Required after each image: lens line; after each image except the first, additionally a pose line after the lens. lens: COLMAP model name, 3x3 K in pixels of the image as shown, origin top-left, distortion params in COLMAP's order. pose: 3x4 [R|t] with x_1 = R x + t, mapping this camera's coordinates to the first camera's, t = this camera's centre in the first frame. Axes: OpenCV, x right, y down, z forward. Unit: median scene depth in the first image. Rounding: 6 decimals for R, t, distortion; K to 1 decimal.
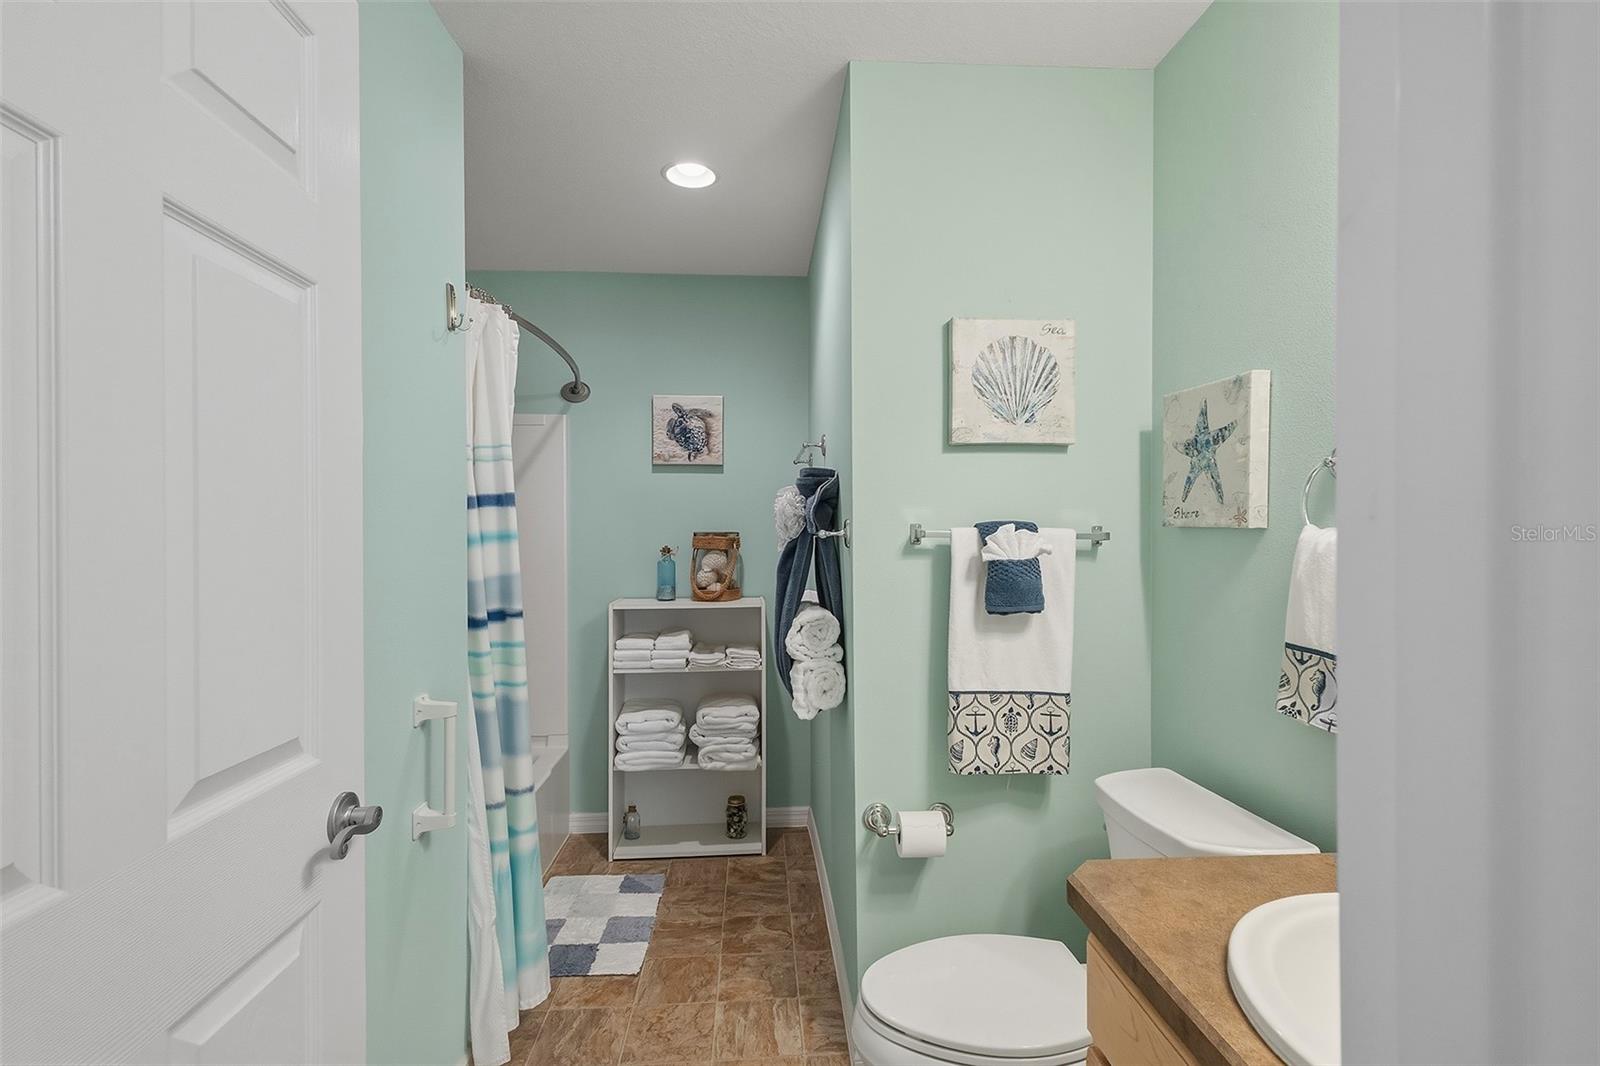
lens RADIAL K [[734.8, 0, 800.0], [0, 734.8, 533.0], [0, 0, 1]] dist [0.019566, -0.011131]
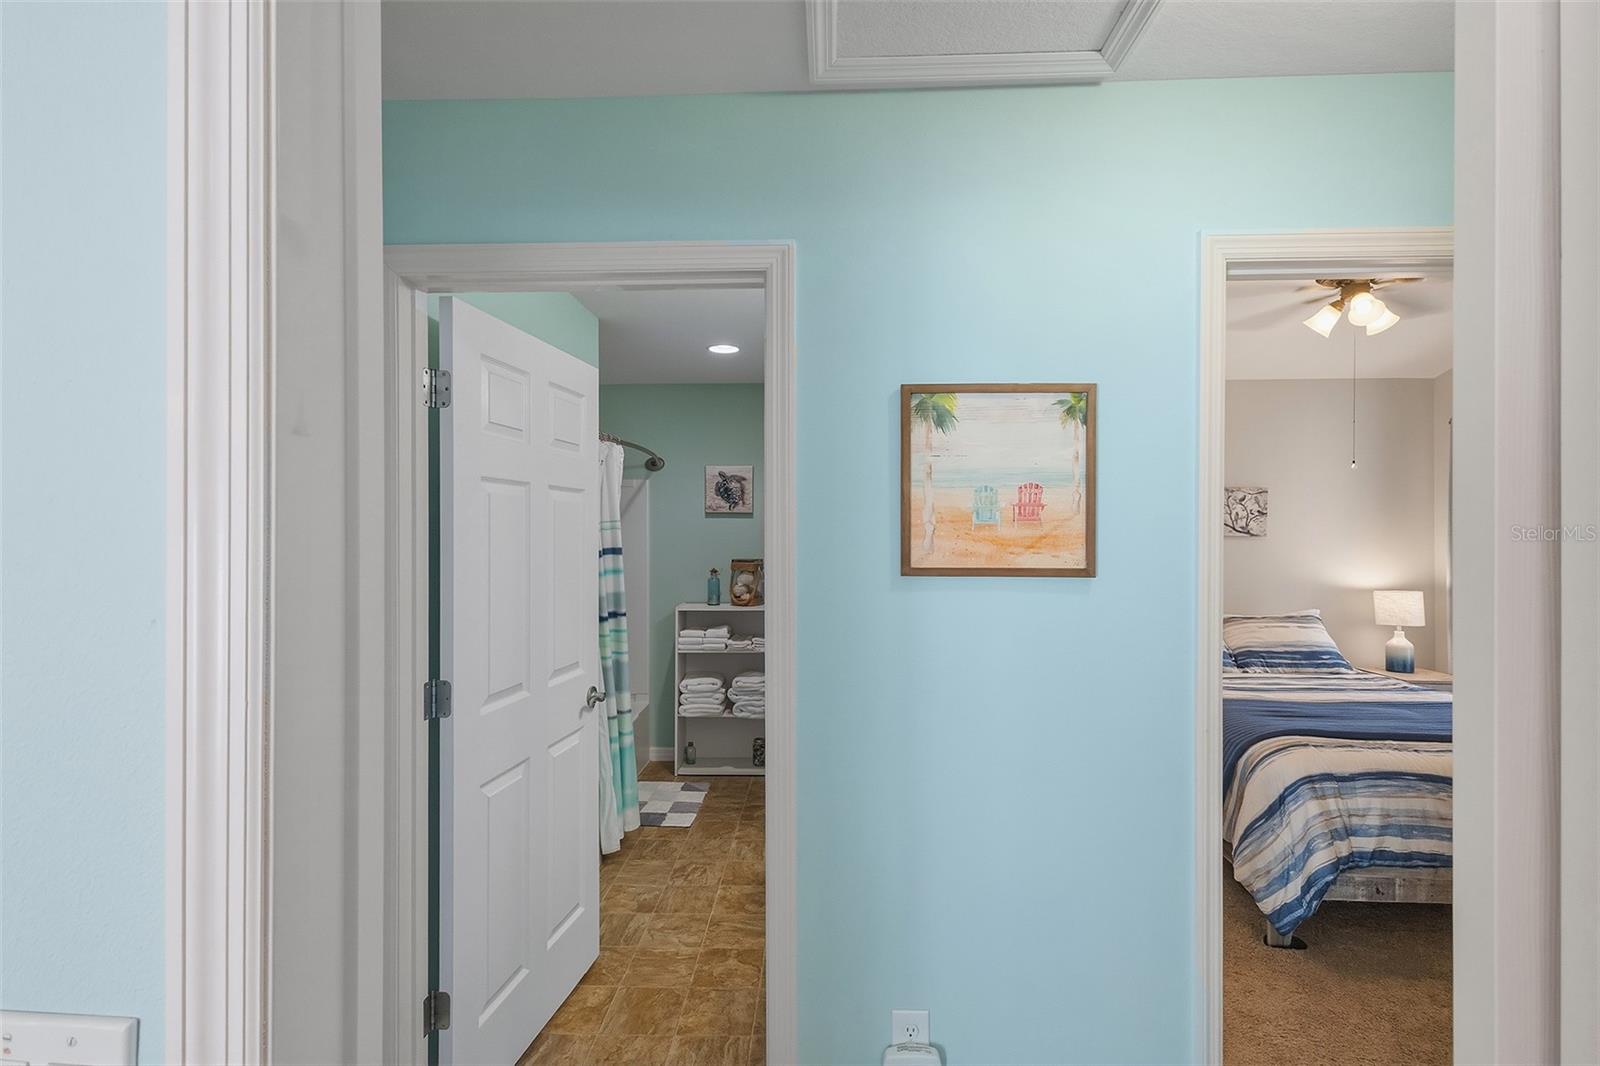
lens RADIAL K [[734.8, 0, 800.0], [0, 734.8, 533.0], [0, 0, 1]] dist [0.019566, -0.011131]
pose [[0.995115, 0.006007, -0.098541, 0.144966], [-0.005645, 0.999976, 0.003955, -0.063758], [0.098563, -0.003379, 0.995125, -0.486121]]
